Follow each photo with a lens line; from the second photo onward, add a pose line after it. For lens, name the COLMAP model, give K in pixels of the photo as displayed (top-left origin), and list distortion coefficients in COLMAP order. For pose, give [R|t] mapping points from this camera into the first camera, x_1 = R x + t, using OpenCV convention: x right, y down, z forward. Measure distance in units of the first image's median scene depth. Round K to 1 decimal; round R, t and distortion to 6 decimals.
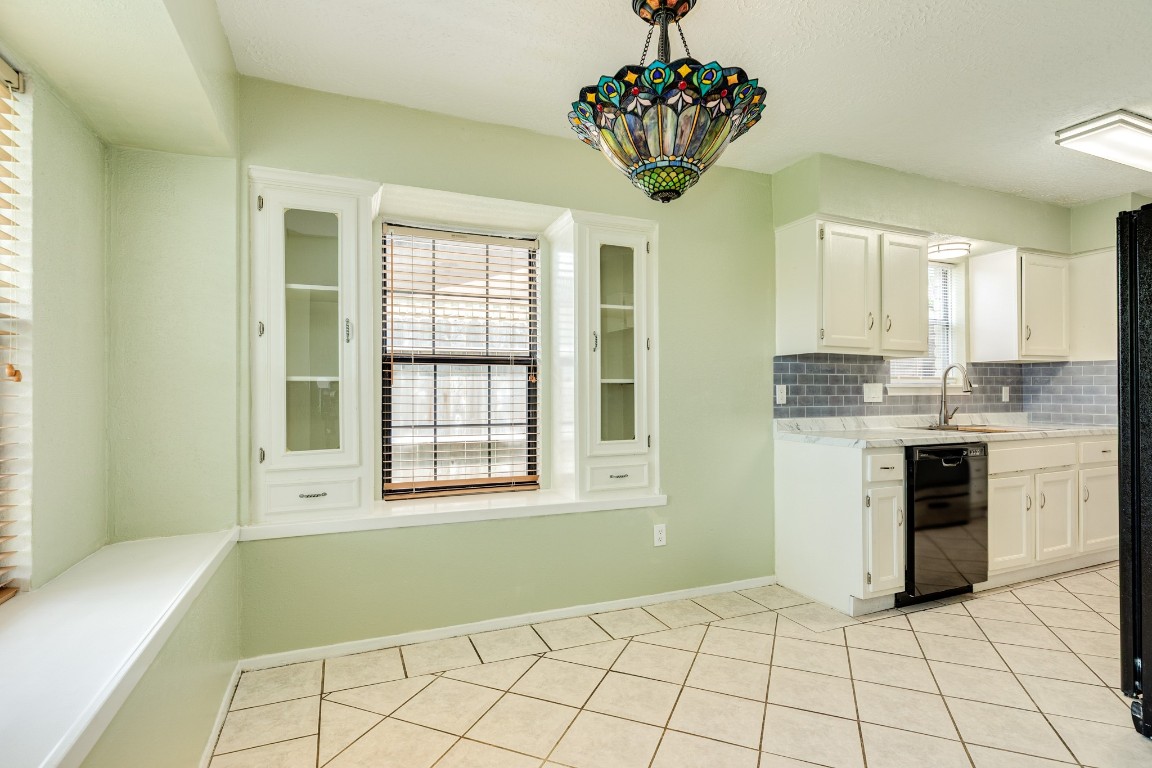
lens RADIAL K [[563.2, 0, 574.1], [0, 563.2, 389.7], [0, 0, 1]] dist [0.000063, 0.000927]
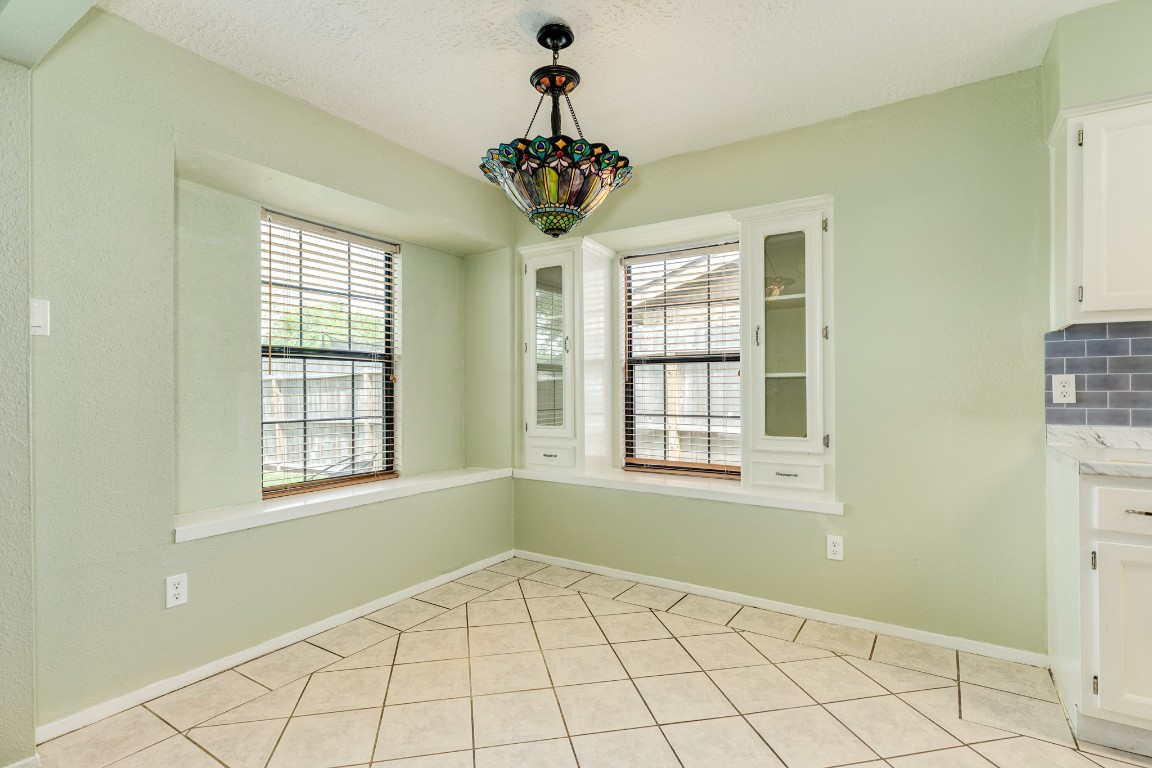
lens RADIAL K [[563.2, 0, 574.1], [0, 563.2, 389.7], [0, 0, 1]] dist [0.000063, 0.000927]
pose [[0.562352, 0.000701, -0.826898, 0.657473], [0.004941, 0.999979, 0.004208, 0.003915], [0.826883, -0.006453, 0.562337, 0.164674]]
